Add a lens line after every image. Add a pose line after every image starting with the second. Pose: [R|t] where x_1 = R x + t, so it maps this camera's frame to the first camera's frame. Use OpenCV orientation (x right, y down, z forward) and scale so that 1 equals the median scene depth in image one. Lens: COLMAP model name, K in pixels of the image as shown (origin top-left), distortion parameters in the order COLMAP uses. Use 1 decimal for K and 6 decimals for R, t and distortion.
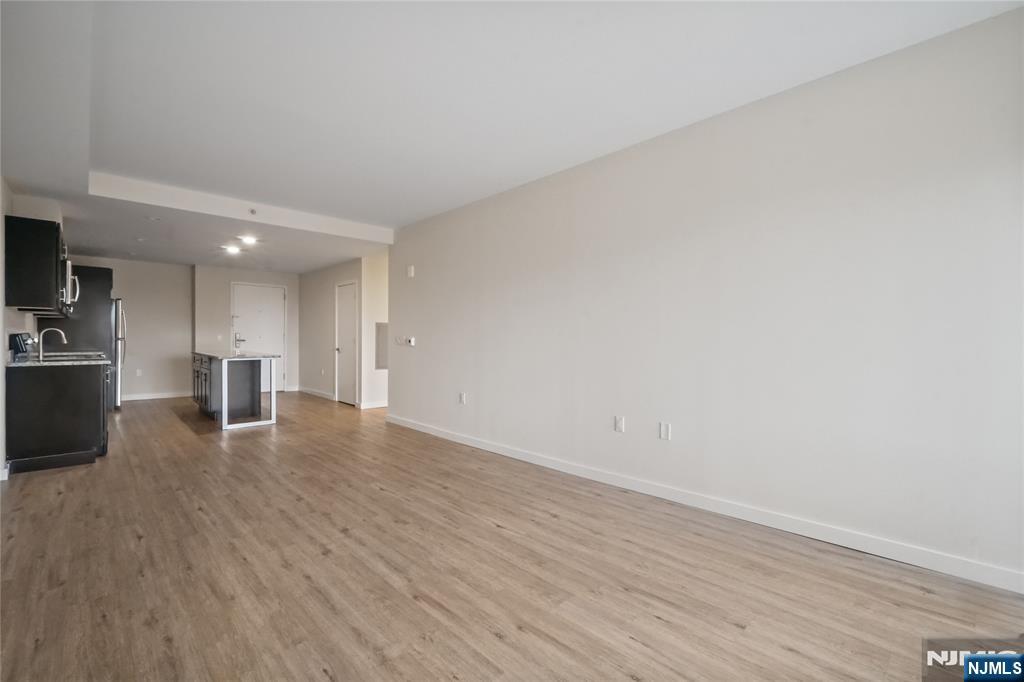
lens RADIAL K [[447.2, 0, 508.0], [0, 447.2, 342.1], [0, 0, 1]] dist [0.012888, -0.000061]
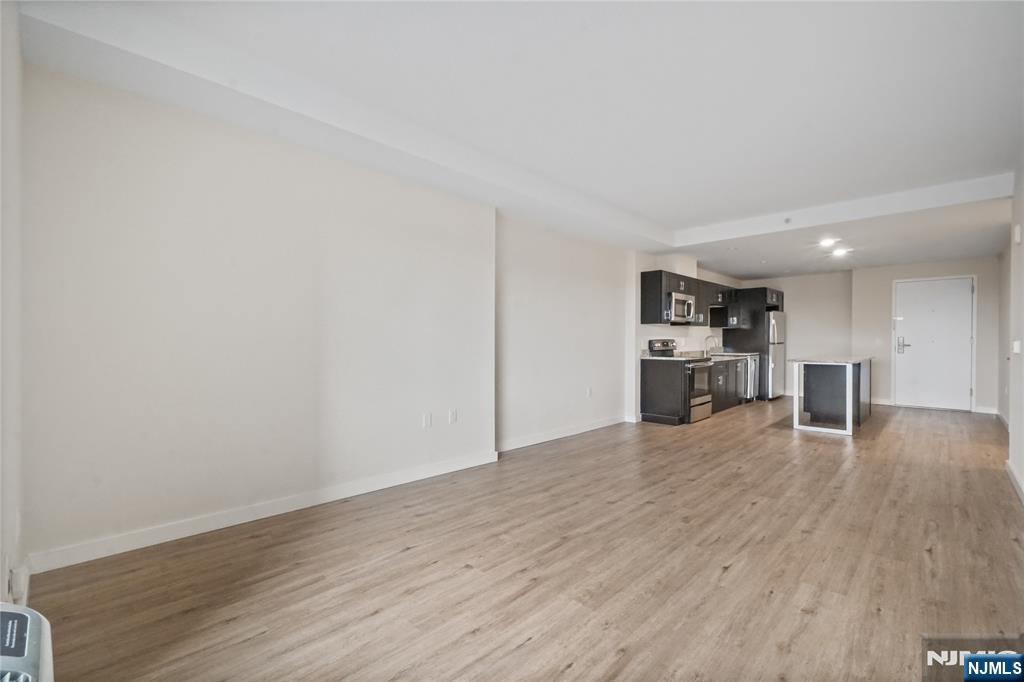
lens RADIAL K [[447.2, 0, 510.5], [0, 447.2, 343.4], [0, 0, 1]] dist [0.012888, -0.000061]
pose [[0.031880, -0.003000, -0.999487, 0.815420], [-0.008286, 0.999960, -0.003266, 0.005161], [0.999457, 0.008386, 0.031854, 0.591041]]
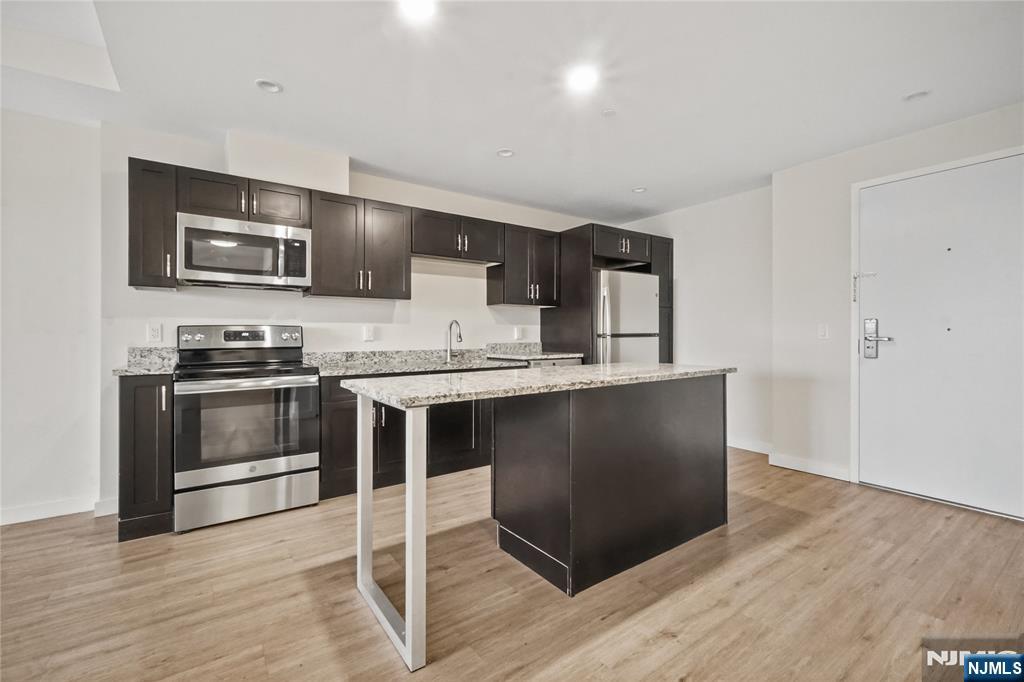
lens RADIAL K [[447.2, 0, 509.9], [0, 447.2, 336.3], [0, 0, 1]] dist [0.012888, -0.000061]
pose [[-0.158155, -0.003988, -0.987406, -0.561738], [-0.011192, 0.999935, -0.002246, -0.007339], [0.987351, 0.010696, -0.158189, 2.301370]]
